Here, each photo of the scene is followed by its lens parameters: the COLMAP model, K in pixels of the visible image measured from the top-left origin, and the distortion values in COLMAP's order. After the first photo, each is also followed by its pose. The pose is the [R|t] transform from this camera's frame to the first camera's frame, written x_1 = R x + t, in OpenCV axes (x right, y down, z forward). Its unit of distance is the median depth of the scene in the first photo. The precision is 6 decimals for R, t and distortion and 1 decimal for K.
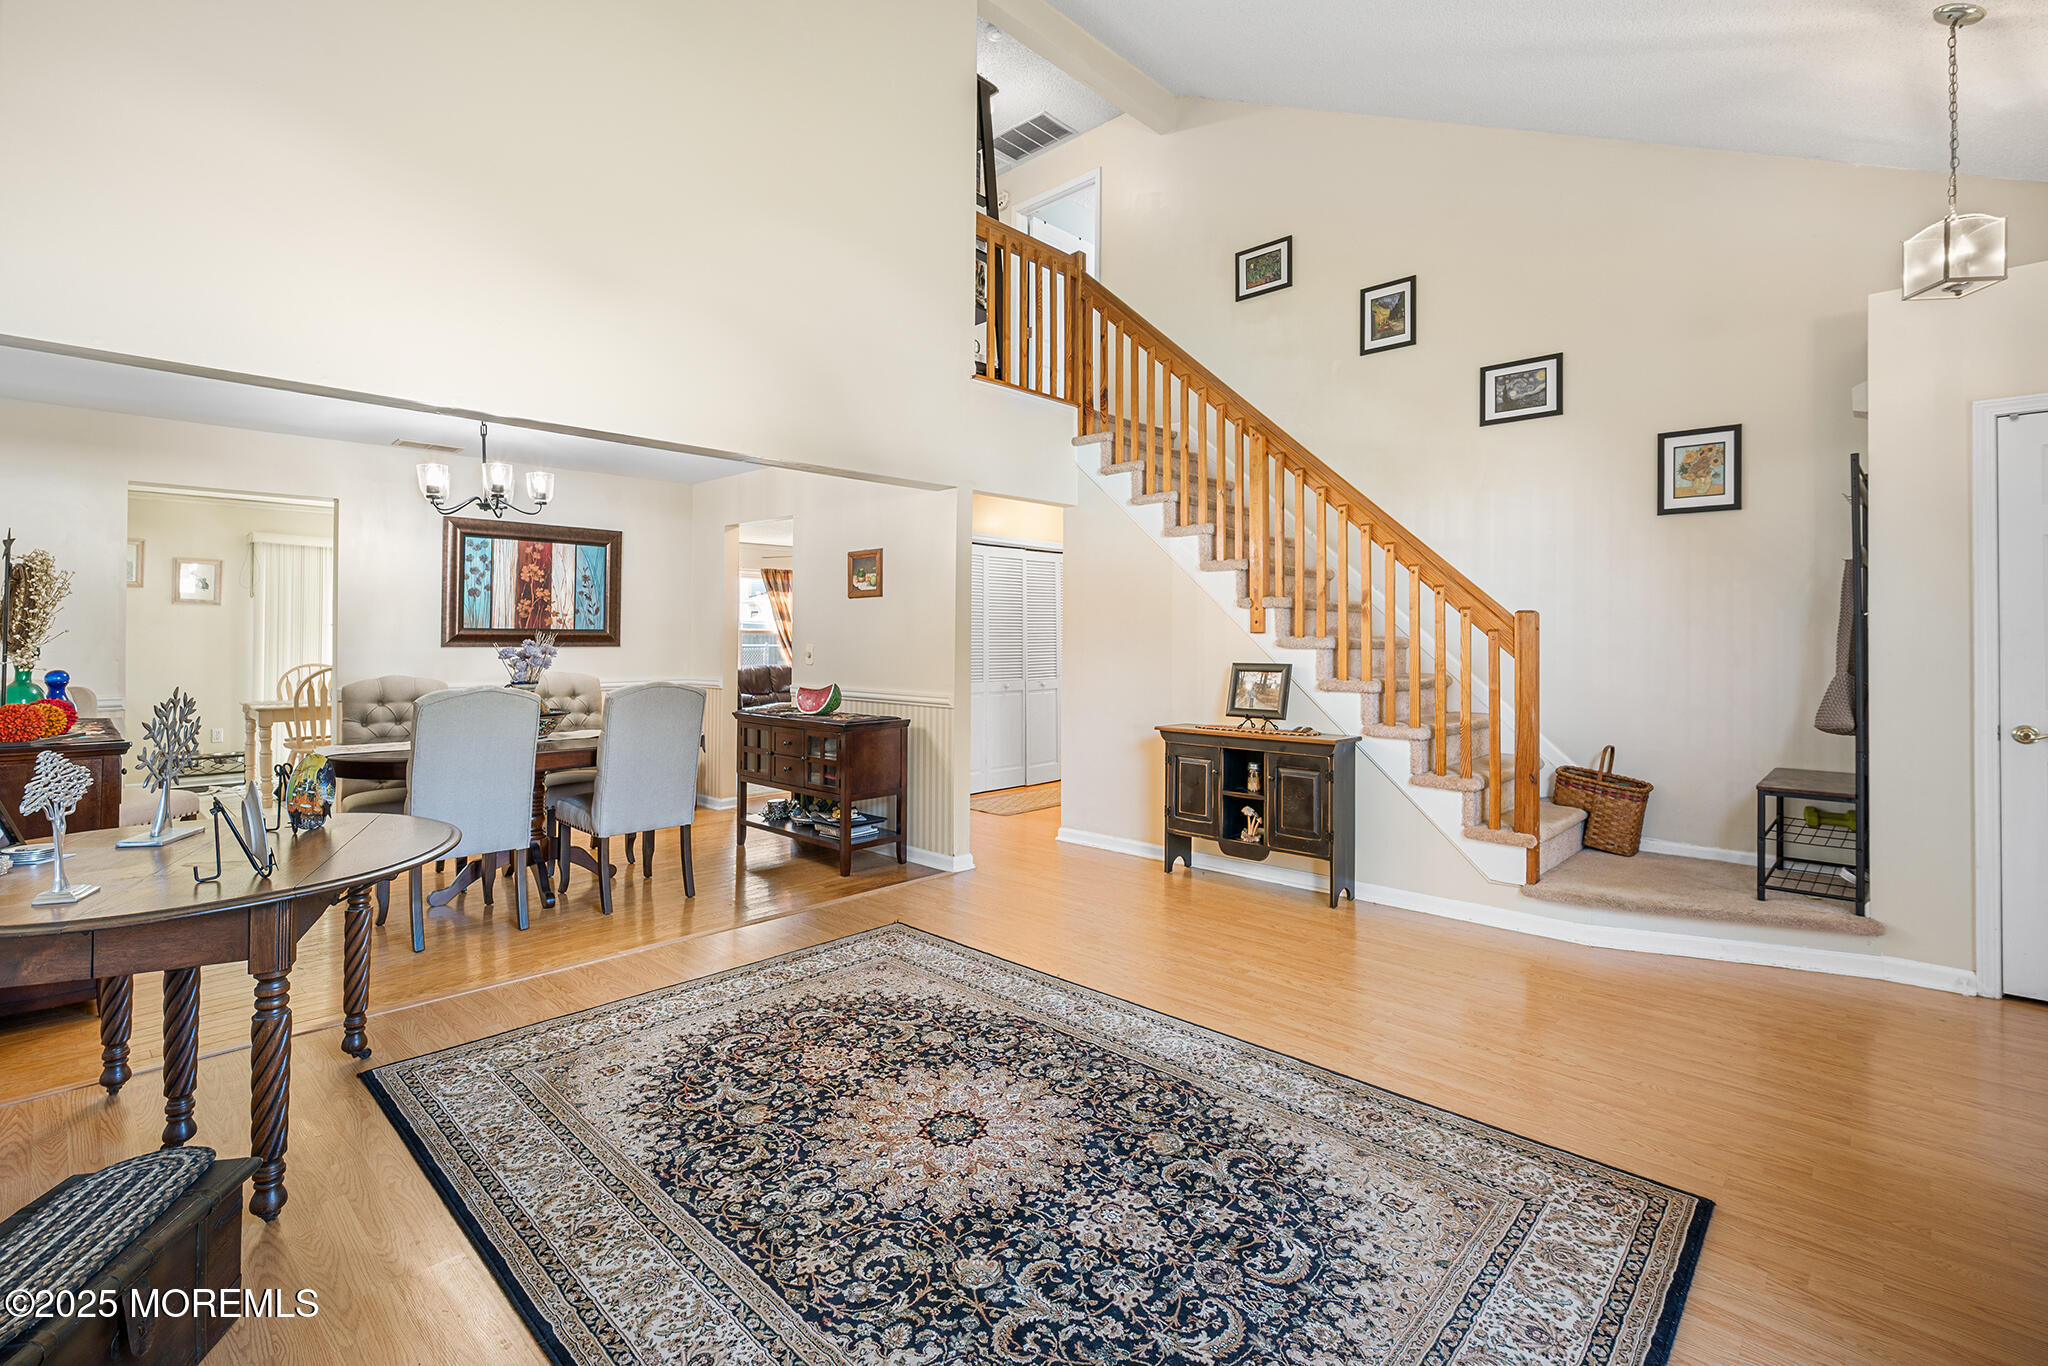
lens RADIAL K [[920.8, 0, 1005.5], [0, 920.8, 631.8], [0, 0, 1]] dist [-0.000479, -0.000461]
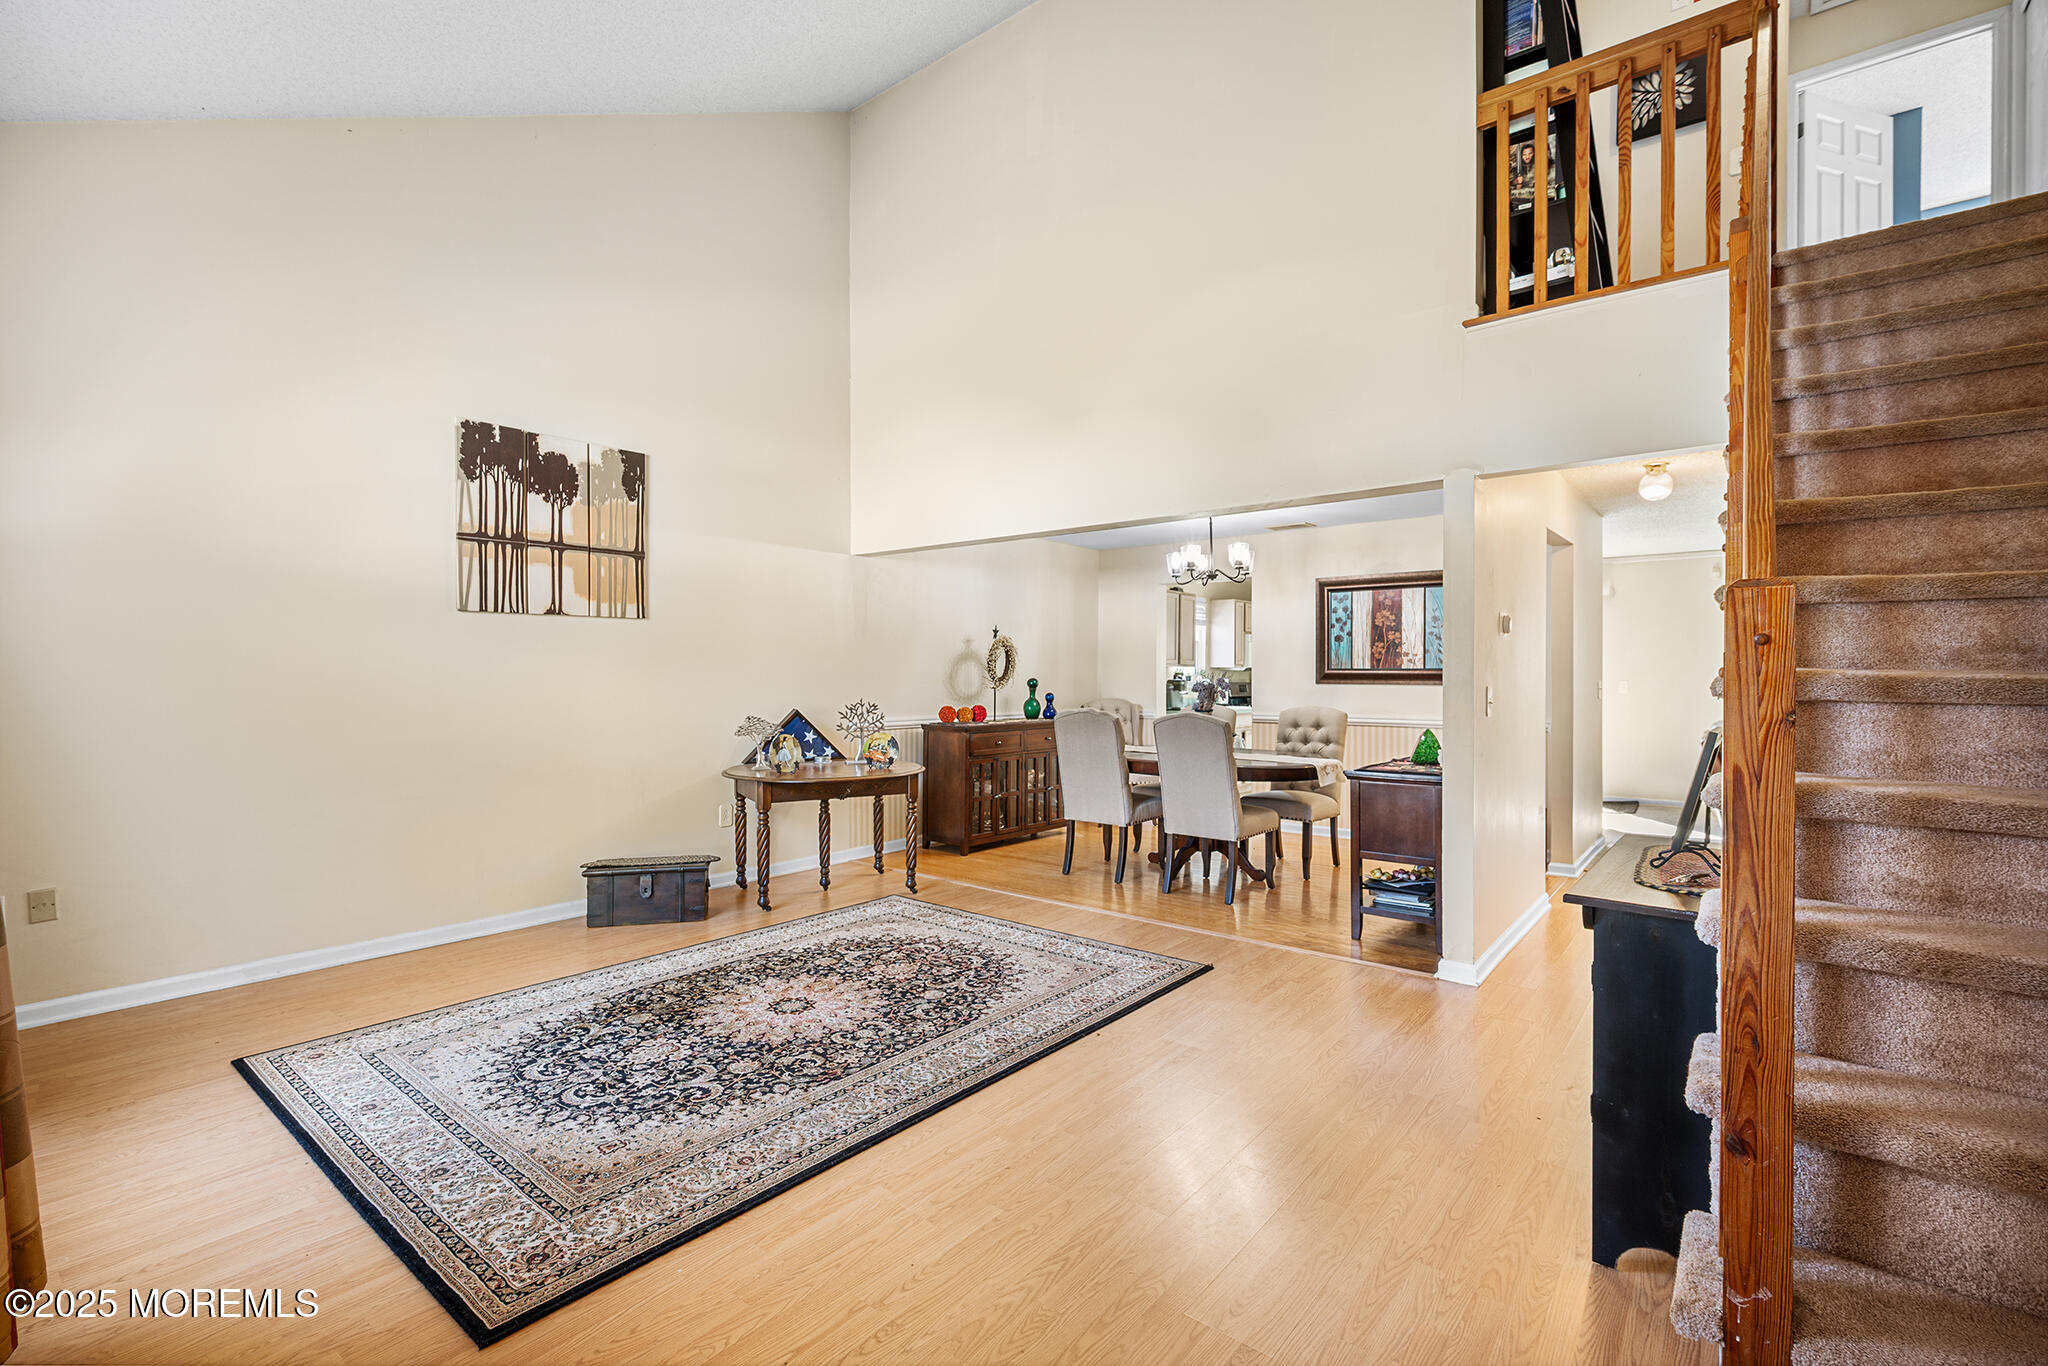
lens RADIAL K [[904.0, 0, 1024.0], [0, 904.0, 683.0], [0, 0, 1]] dist [0.000404, 0.000467]
pose [[0.092397, 0.006407, -0.995702, 0.683439], [0.006230, 0.999956, 0.007012, 0.005102], [0.995703, -0.006851, 0.092353, 0.595224]]
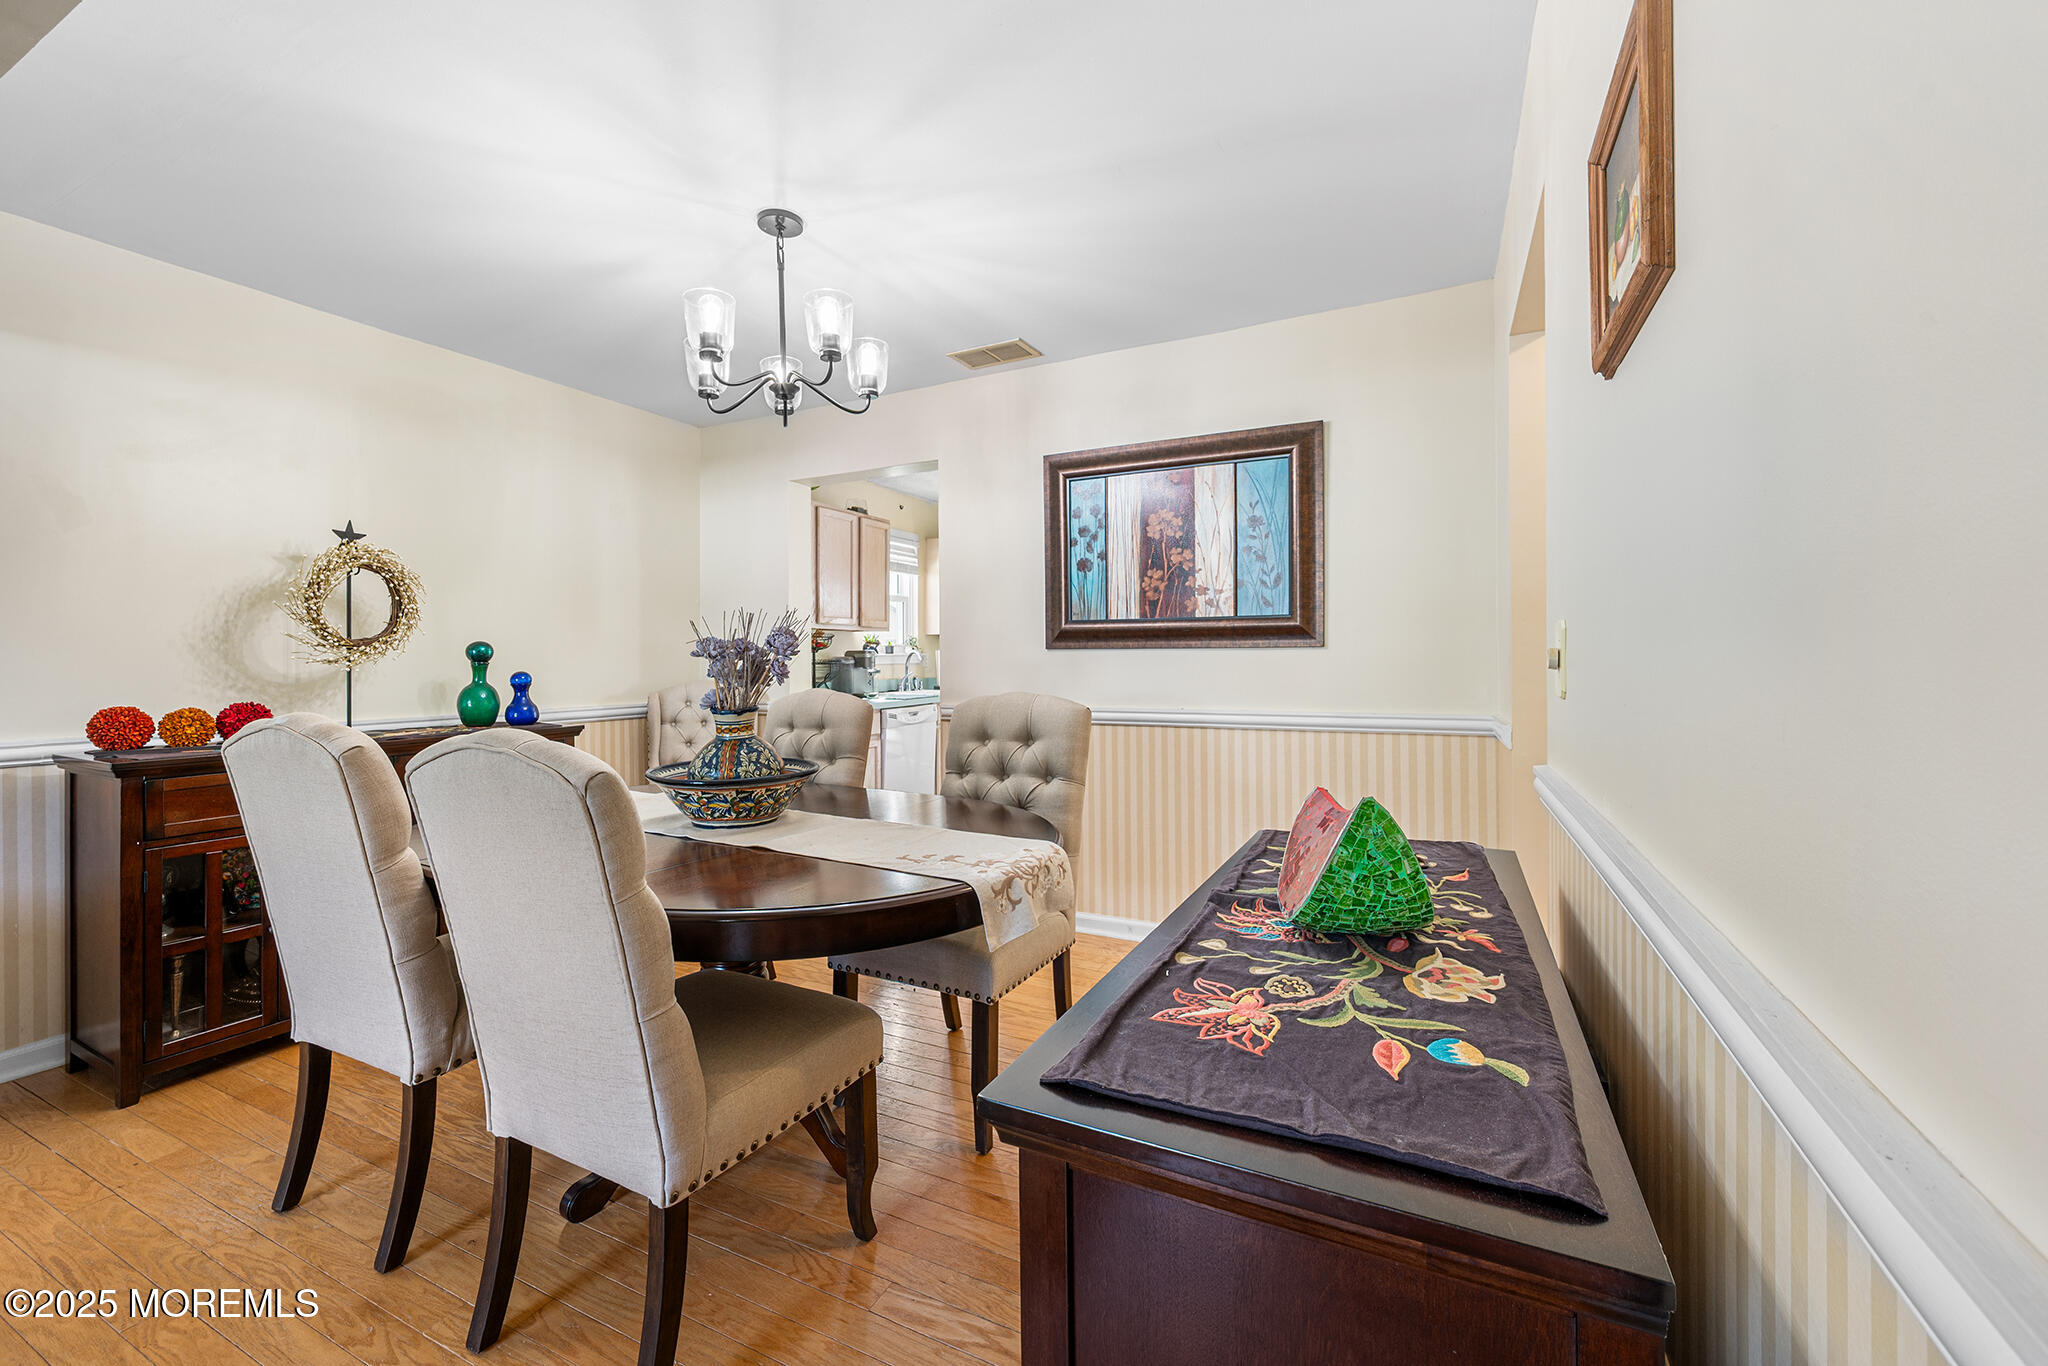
lens RADIAL K [[828.3, 0, 1012.9], [0, 828.3, 663.6], [0, 0, 1]] dist [0.000039, 0.000009]
pose [[0.296934, 0.001973, -0.954896, -0.041478], [0.014675, 0.999870, 0.006629, 0.027101], [0.954785, -0.015981, 0.296866, 0.956351]]
